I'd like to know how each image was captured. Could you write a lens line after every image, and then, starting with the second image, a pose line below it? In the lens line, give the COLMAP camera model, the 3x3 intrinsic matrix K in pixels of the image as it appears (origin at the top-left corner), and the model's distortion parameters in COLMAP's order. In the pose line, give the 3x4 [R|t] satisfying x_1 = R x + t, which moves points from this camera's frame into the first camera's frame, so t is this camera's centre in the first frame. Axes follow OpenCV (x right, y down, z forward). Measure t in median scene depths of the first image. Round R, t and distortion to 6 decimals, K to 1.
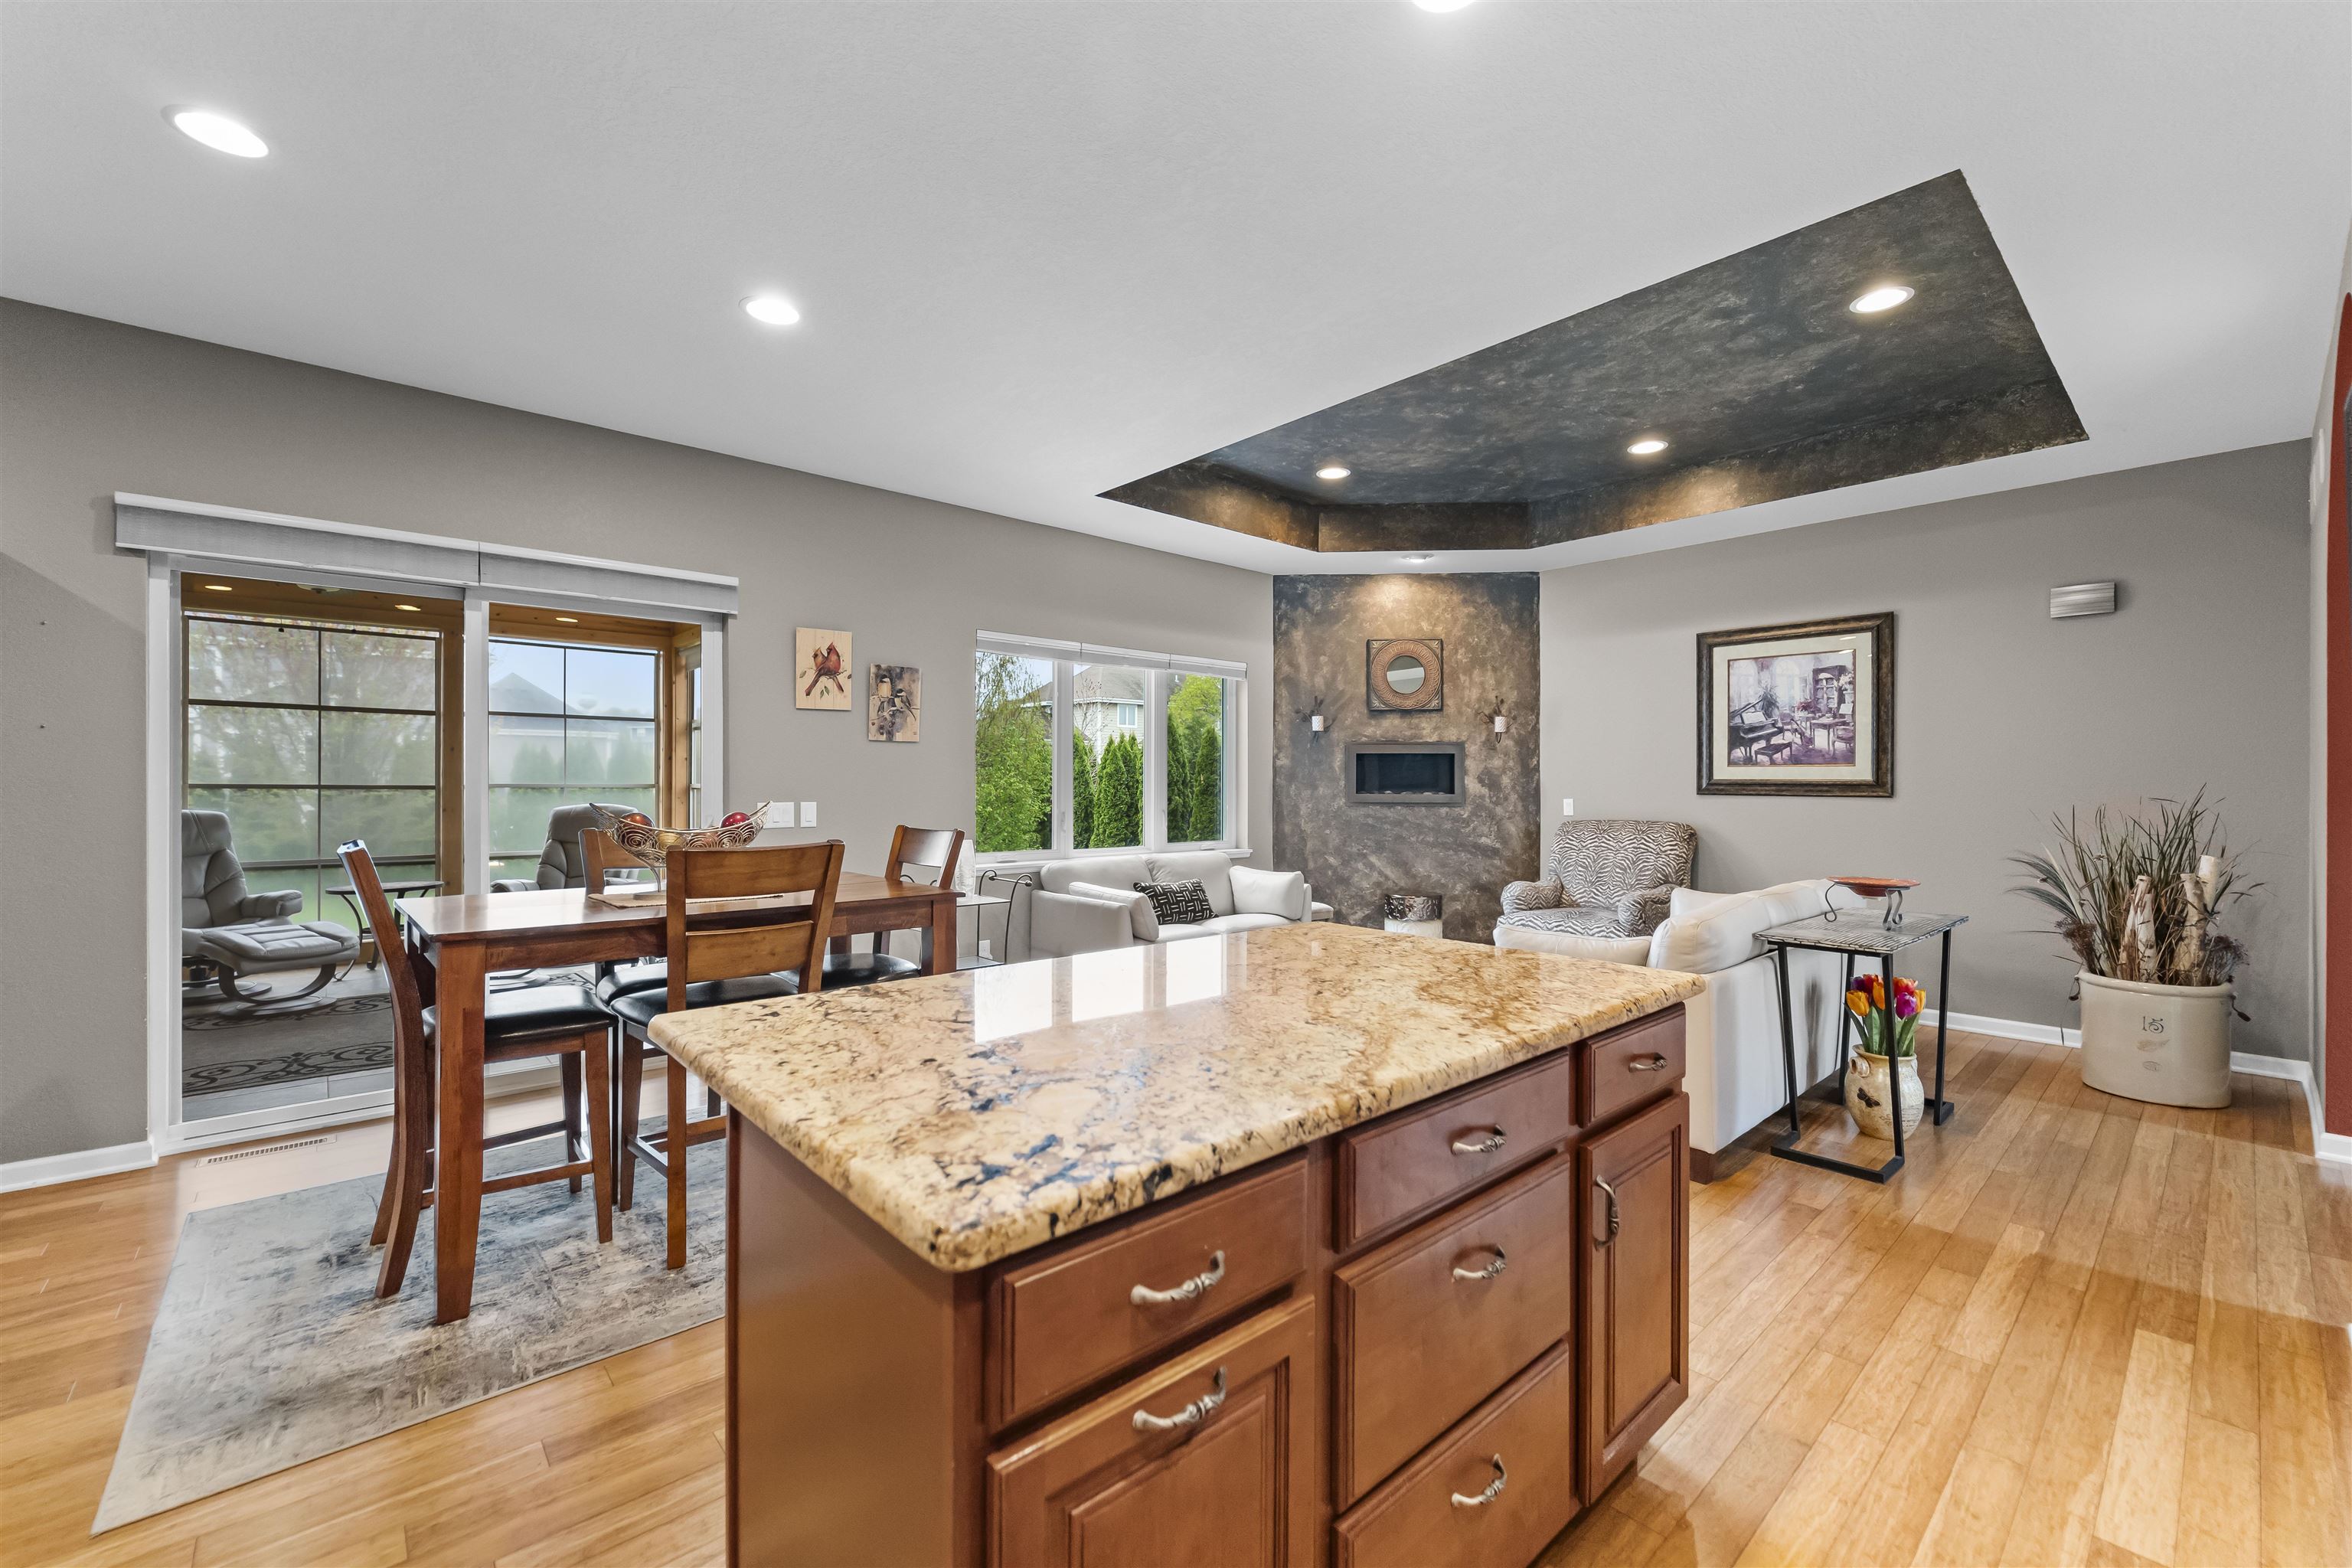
lens RADIAL K [[952.4, 0, 1185.8], [0, 952.4, 786.9], [0, 0, 1]] dist [-0.001379, -0.000223]
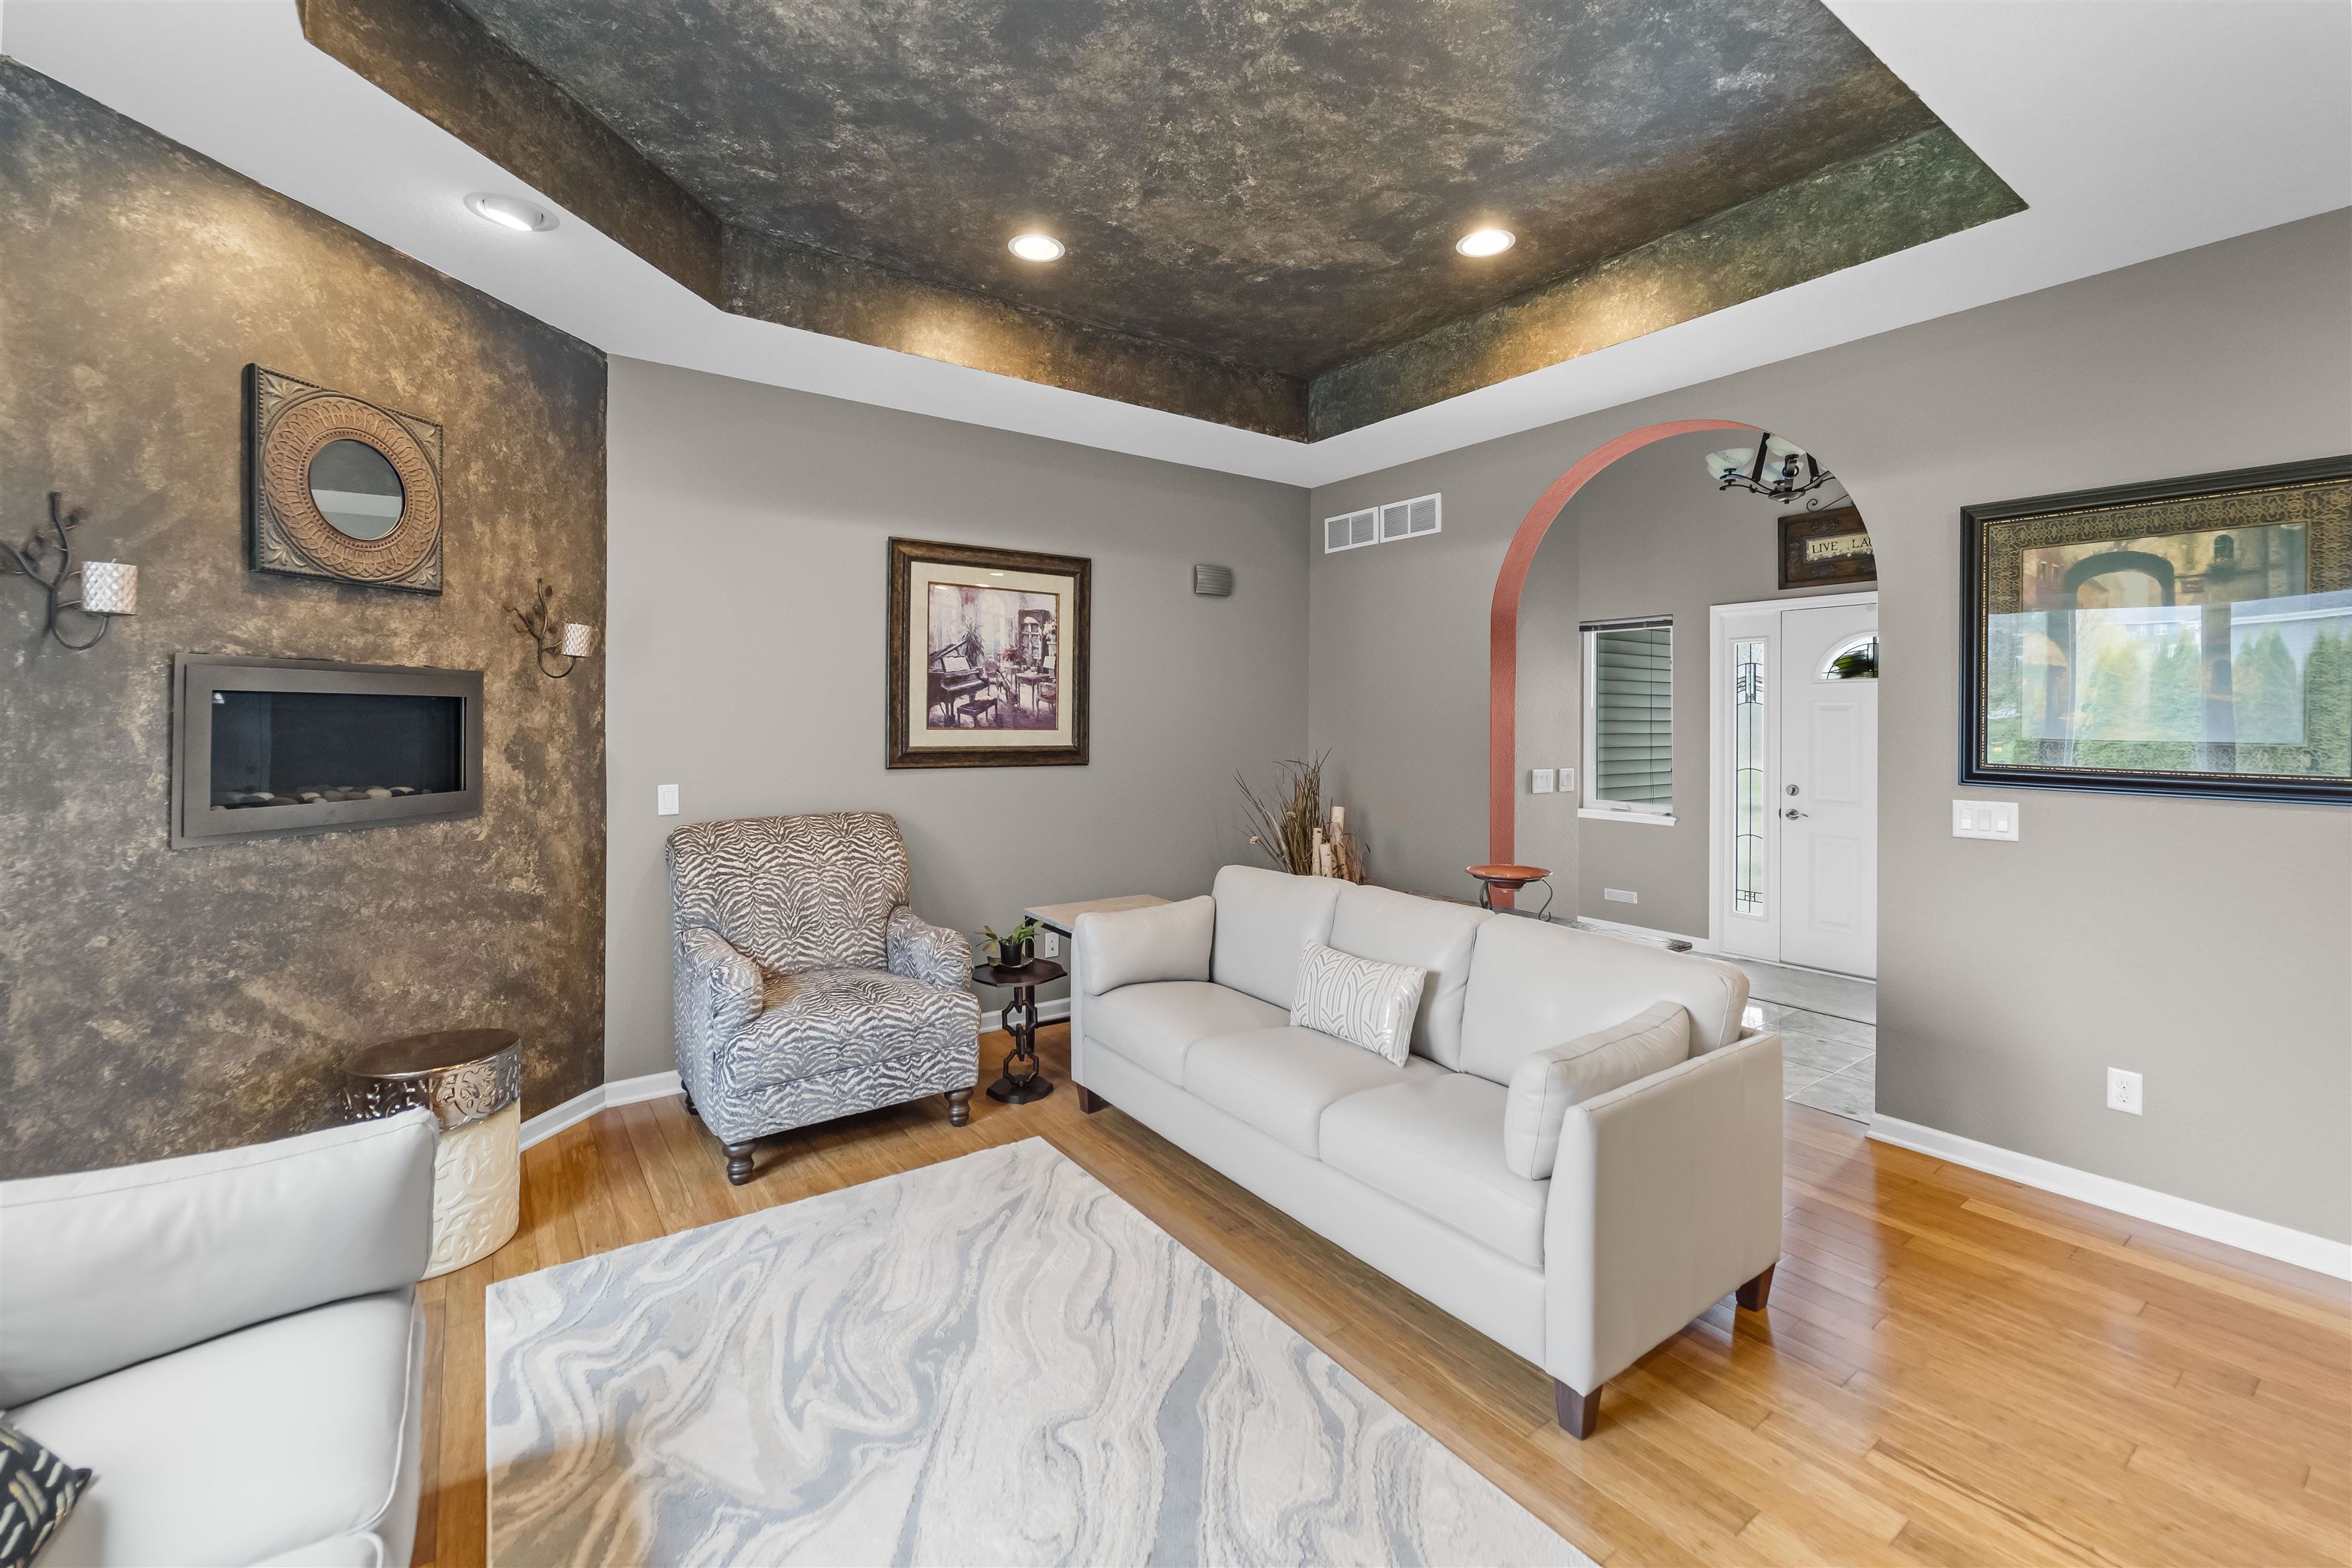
lens RADIAL K [[979.9, 0, 1191.9], [0, 979.9, 716.8], [0, 0, 1]] dist [0.002606, -0.003081]
pose [[0.102327, 0.001749, 0.994749, -0.130647], [-0.000357, 0.999998, -0.001721, -0.025476], [-0.994751, -0.000179, 0.102328, 0.624235]]
